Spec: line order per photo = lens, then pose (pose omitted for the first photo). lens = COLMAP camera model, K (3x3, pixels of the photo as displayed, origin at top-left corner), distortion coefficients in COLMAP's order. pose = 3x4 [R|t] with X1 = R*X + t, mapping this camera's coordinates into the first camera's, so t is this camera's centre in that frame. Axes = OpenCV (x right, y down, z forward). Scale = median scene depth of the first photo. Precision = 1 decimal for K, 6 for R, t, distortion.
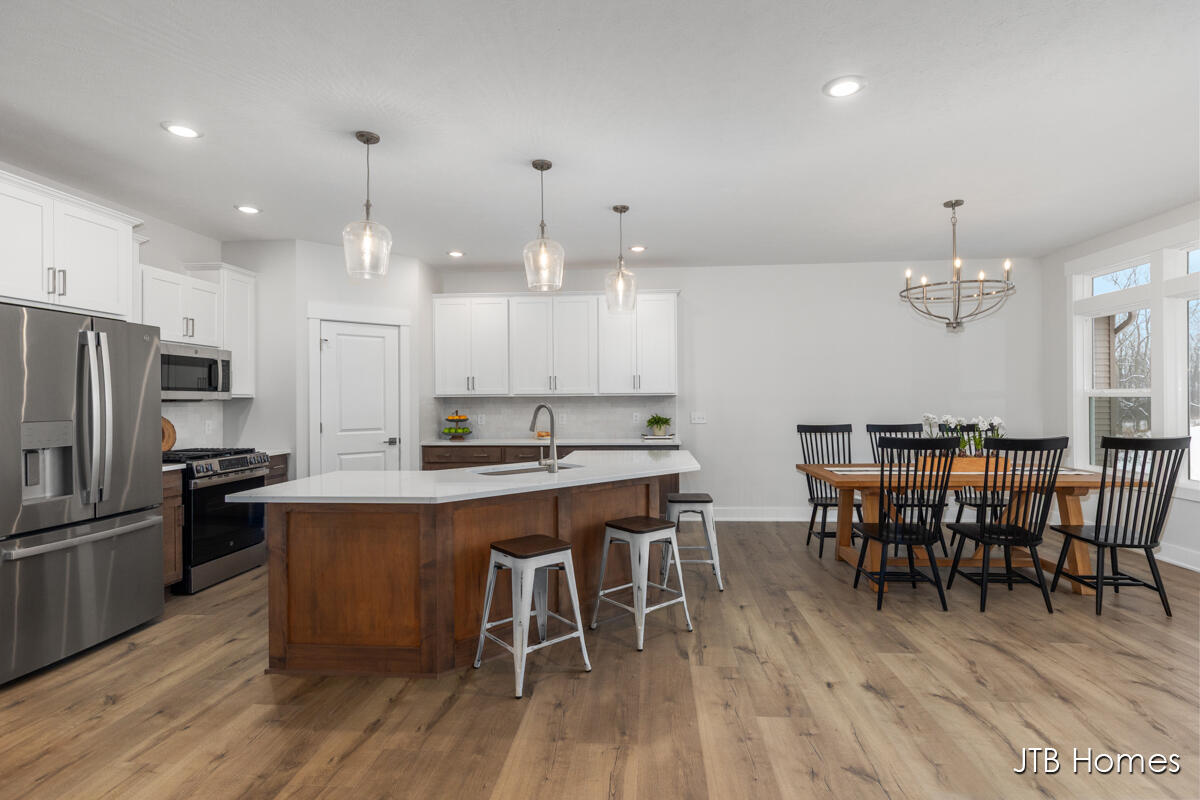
lens RADIAL K [[610.6, 0, 601.8], [0, 610.6, 400.2], [0, 0, 1]] dist [0.002142, 0.000249]
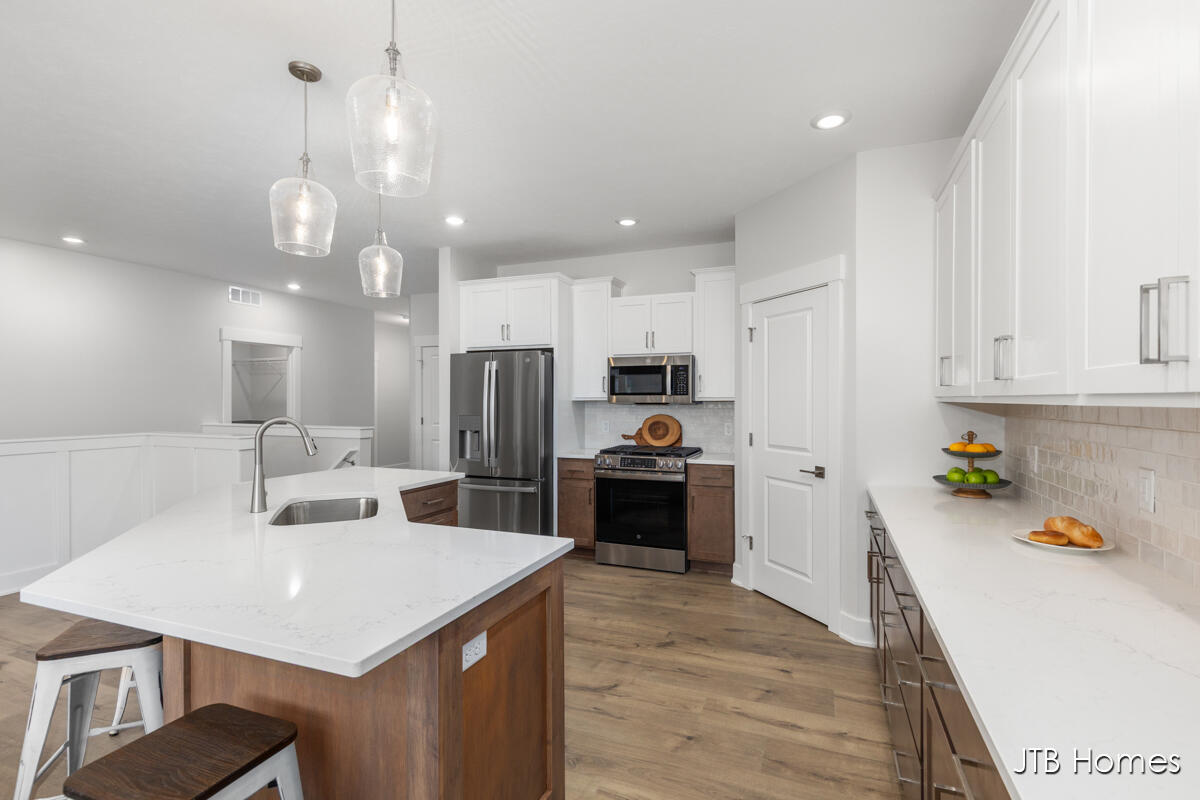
lens RADIAL K [[538.7, 0, 602.2], [0, 538.7, 400.5], [0, 0, 1]] dist [0.003408, -0.000538]
pose [[-0.293760, 0.010074, -0.955826, 0.317141], [0.001022, 0.999947, 0.010225, -0.015593], [0.955879, 0.002027, -0.293755, 1.195341]]
